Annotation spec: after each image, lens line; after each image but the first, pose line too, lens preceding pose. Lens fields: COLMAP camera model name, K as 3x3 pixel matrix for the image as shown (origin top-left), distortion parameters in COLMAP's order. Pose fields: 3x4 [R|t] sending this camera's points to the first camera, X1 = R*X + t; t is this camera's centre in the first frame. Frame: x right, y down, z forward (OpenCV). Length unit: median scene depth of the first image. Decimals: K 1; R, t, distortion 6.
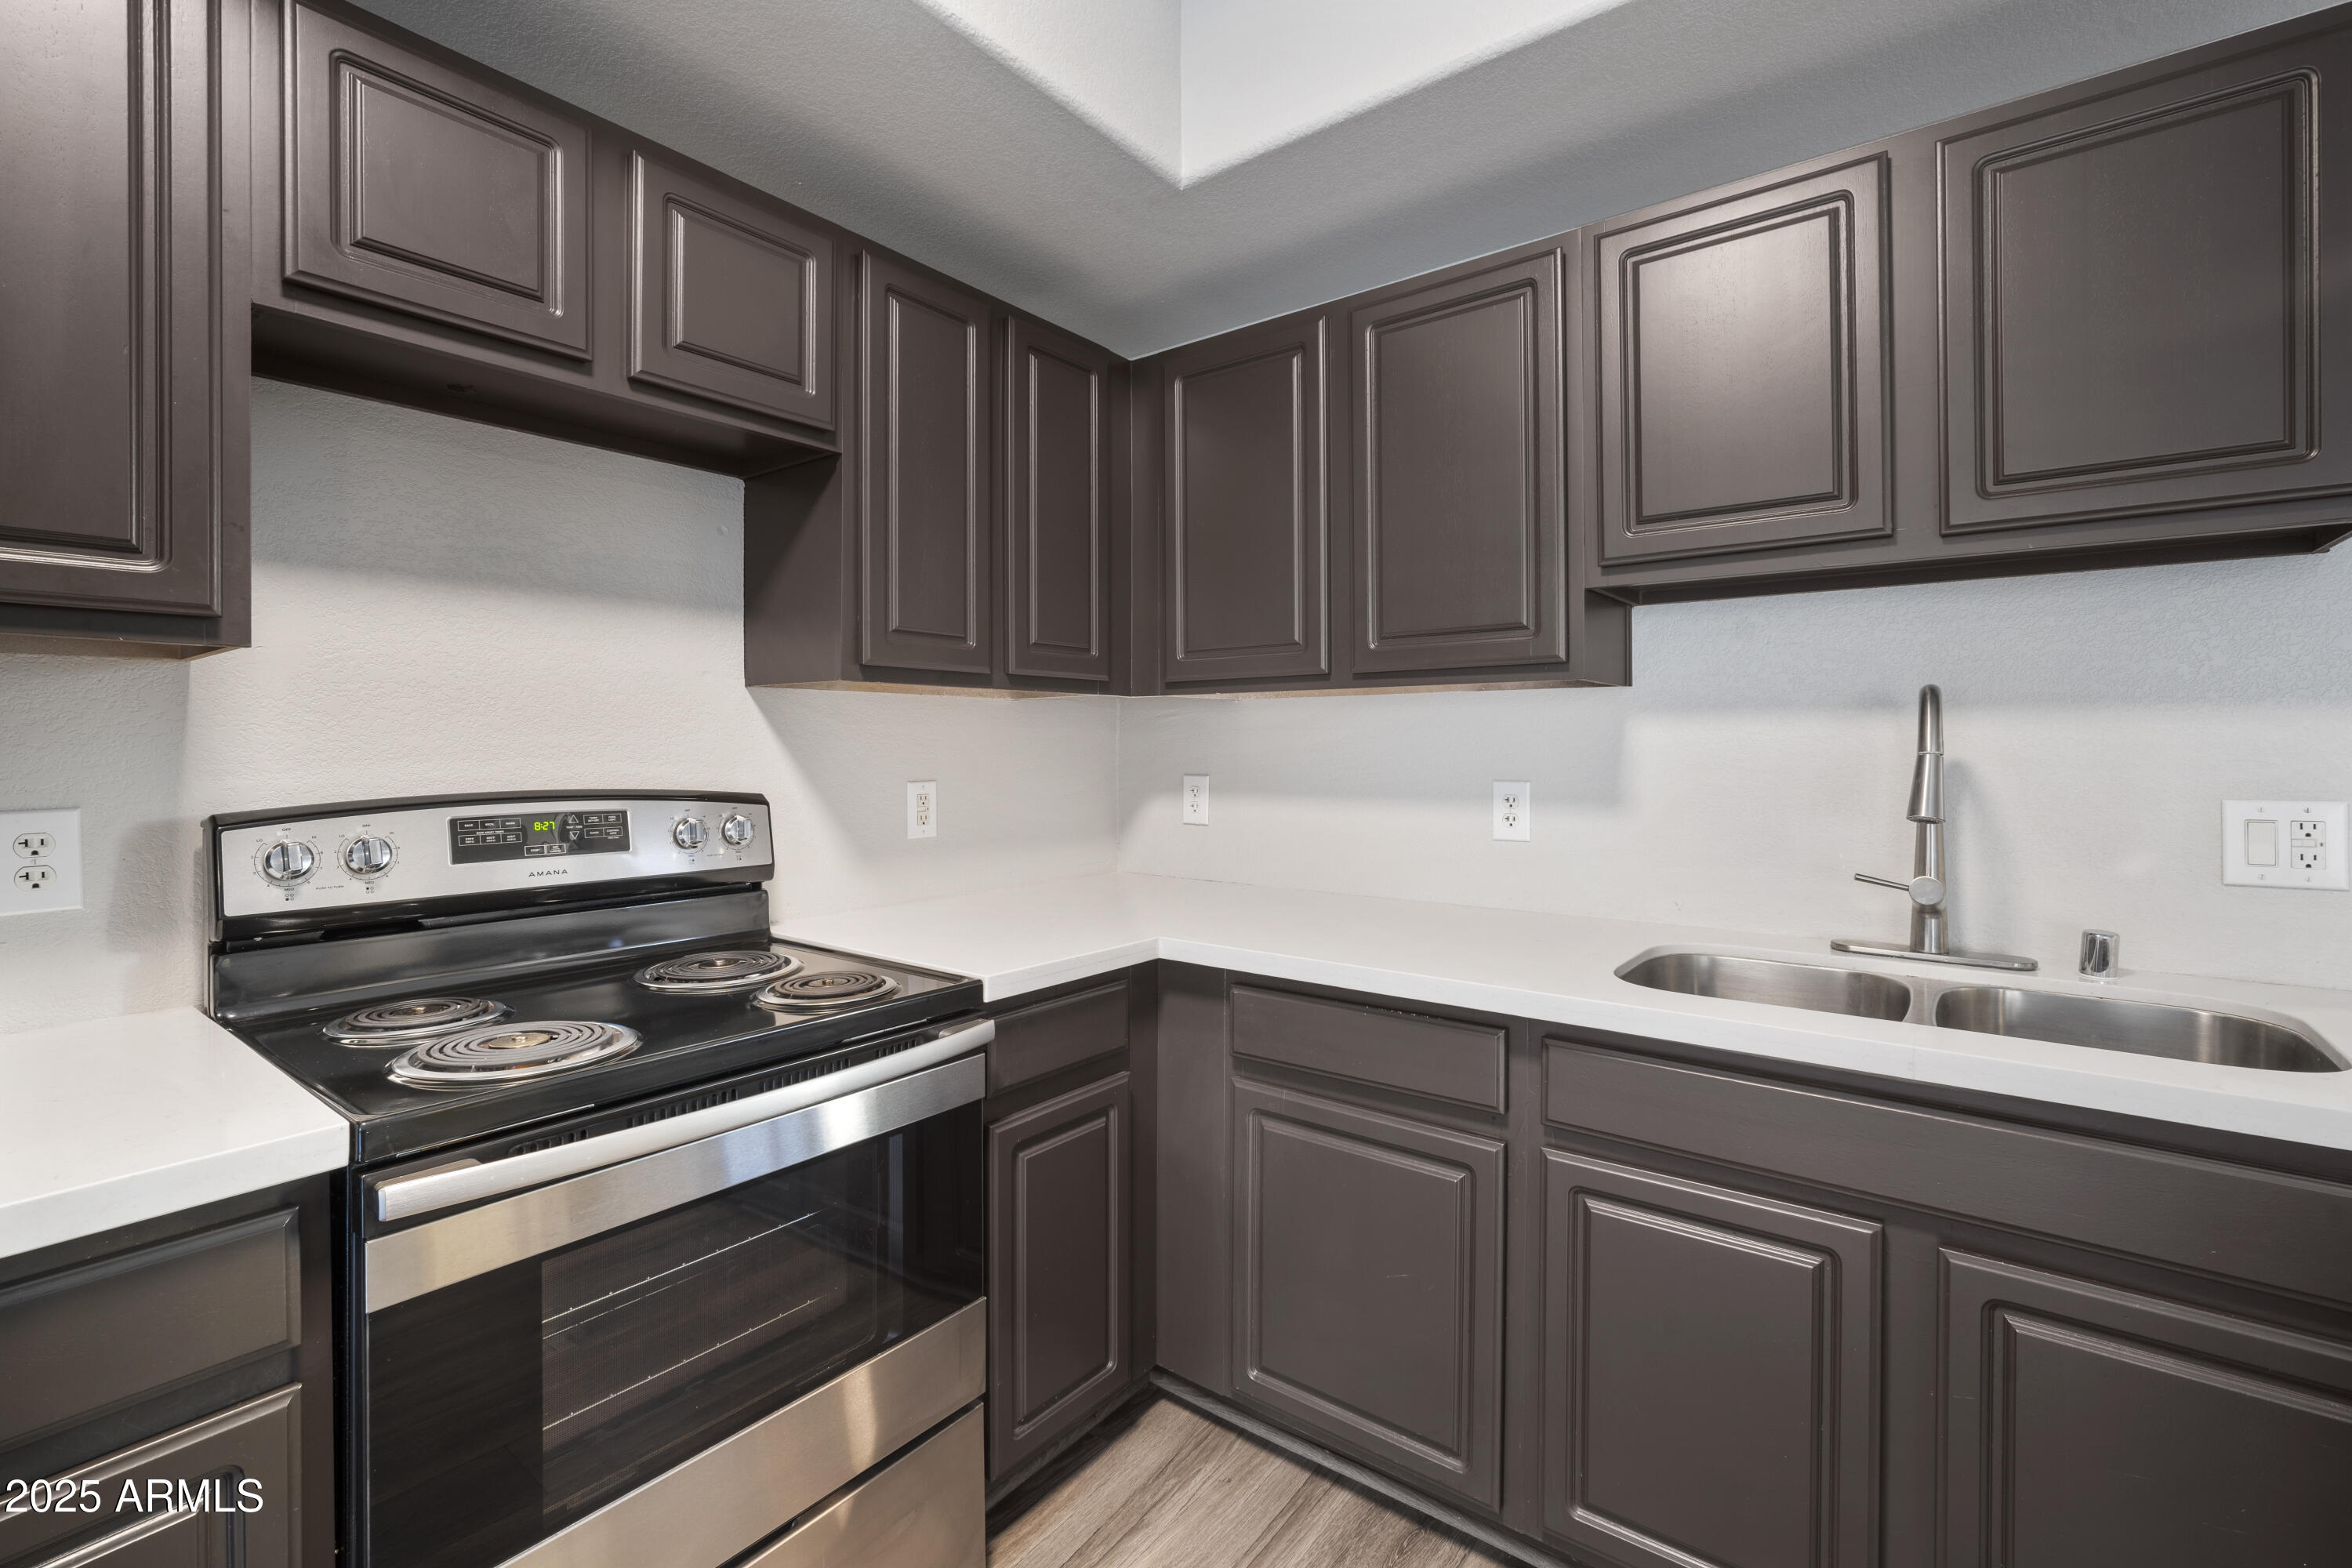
lens RADIAL K [[1040.9, 0, 1175.9], [0, 1040.9, 748.0], [0, 0, 1]] dist [-0.017403, 0.005347]
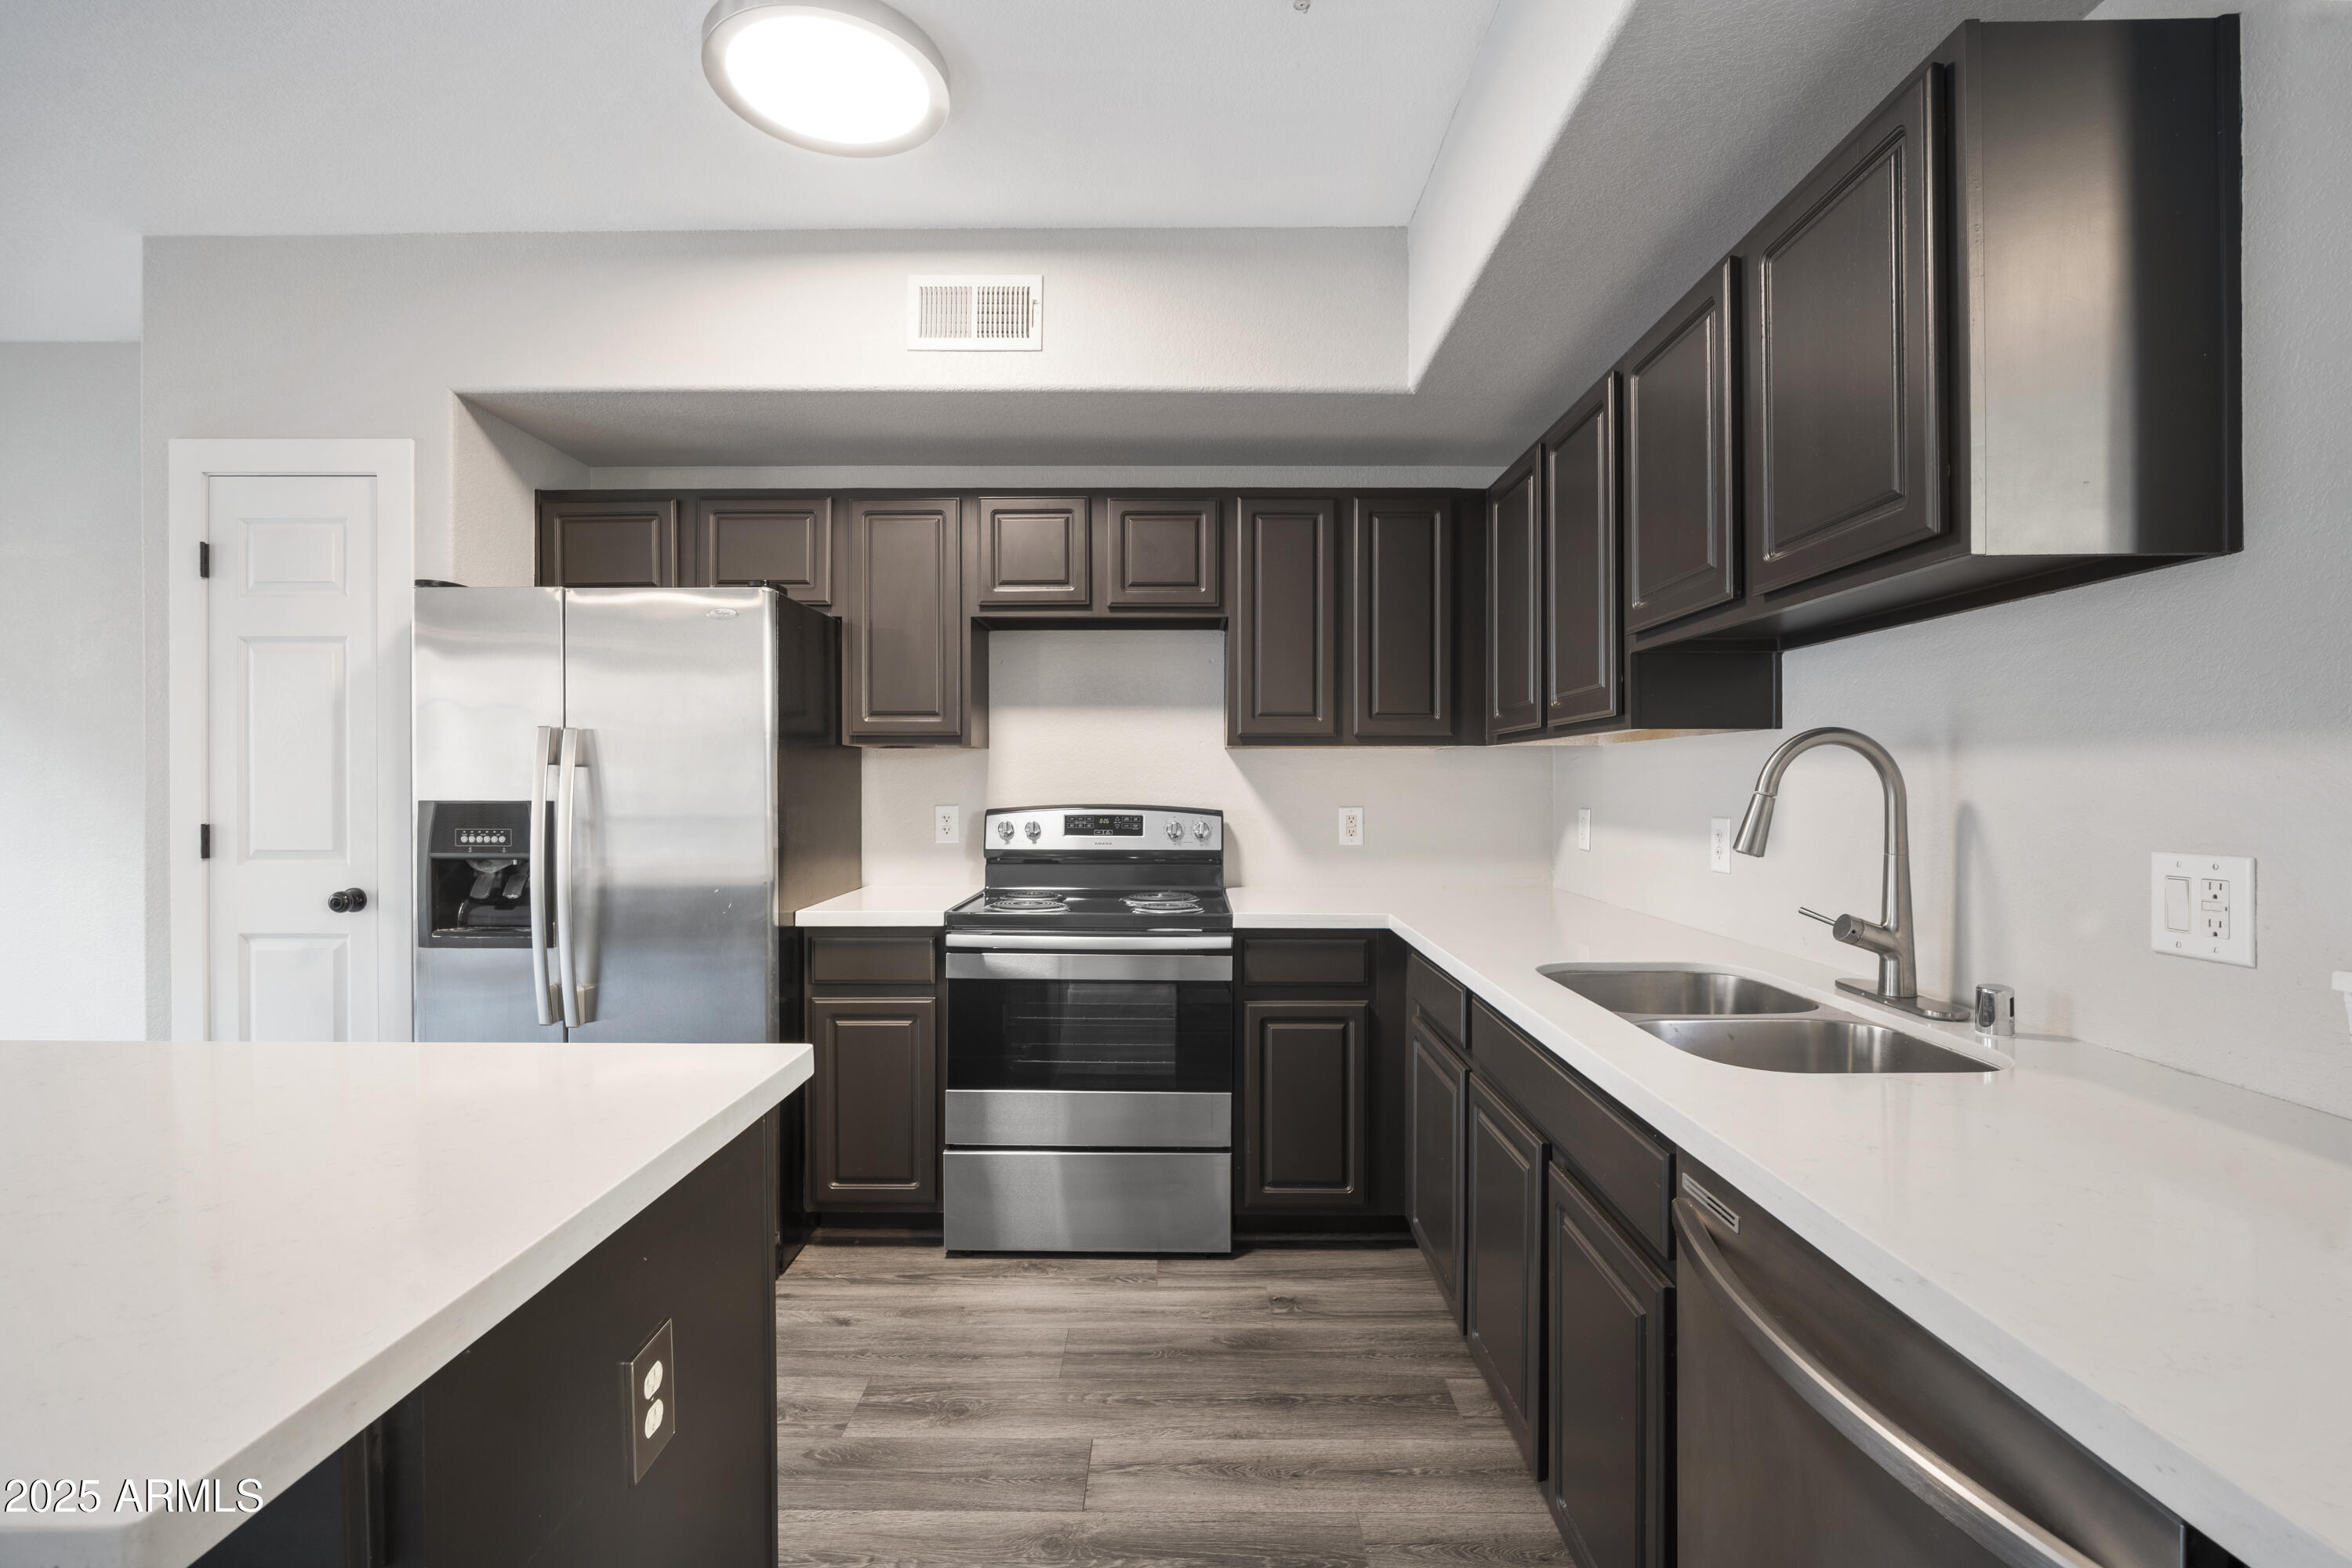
lens RADIAL K [[1040.9, 0, 1168.8], [0, 1040.9, 790.0], [0, 0, 1]] dist [-0.017403, 0.005347]
pose [[0.598571, 0.008374, -0.801026, 1.077222], [-0.004075, 0.999964, 0.007409, -0.002664], [0.801060, -0.001171, 0.598583, -0.139574]]
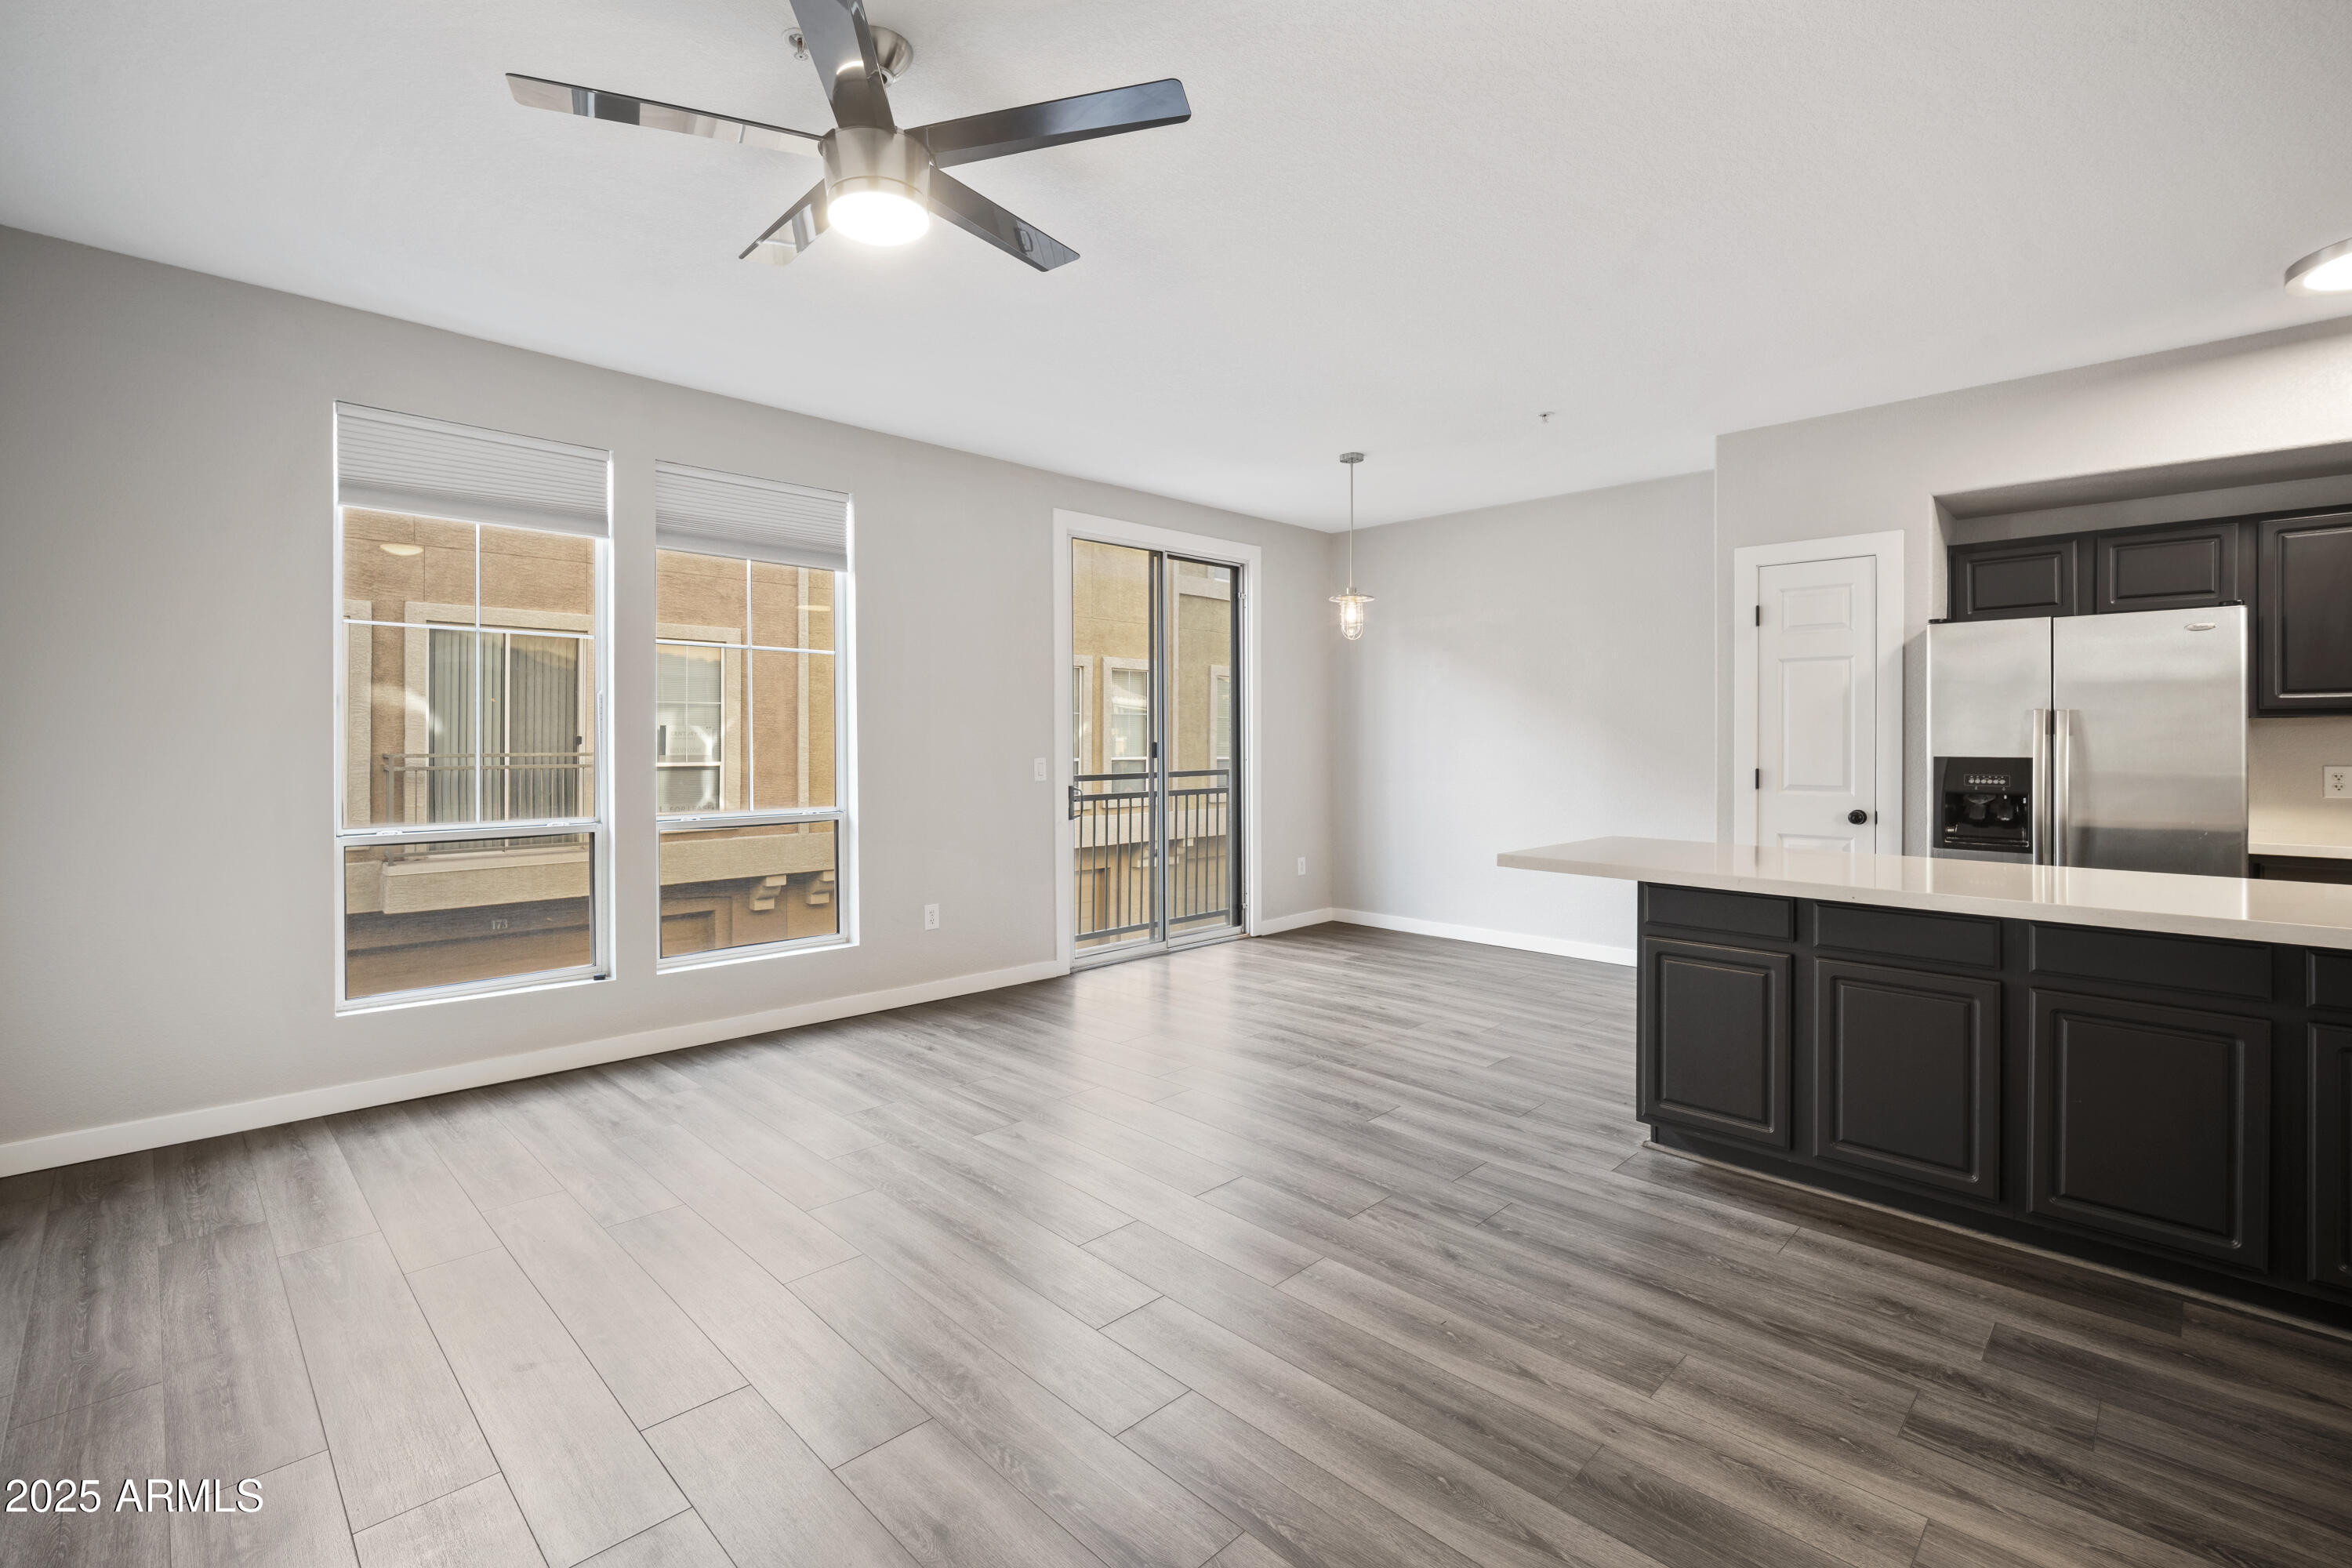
lens RADIAL K [[1040.9, 0, 1169.0], [0, 1040.9, 743.2], [0, 0, 1]] dist [-0.017403, 0.005347]
pose [[-0.140810, 0.003338, -0.990031, 1.889844], [-0.005627, 0.999975, 0.004171, -0.002458], [0.990021, 0.006158, -0.140788, -1.582813]]
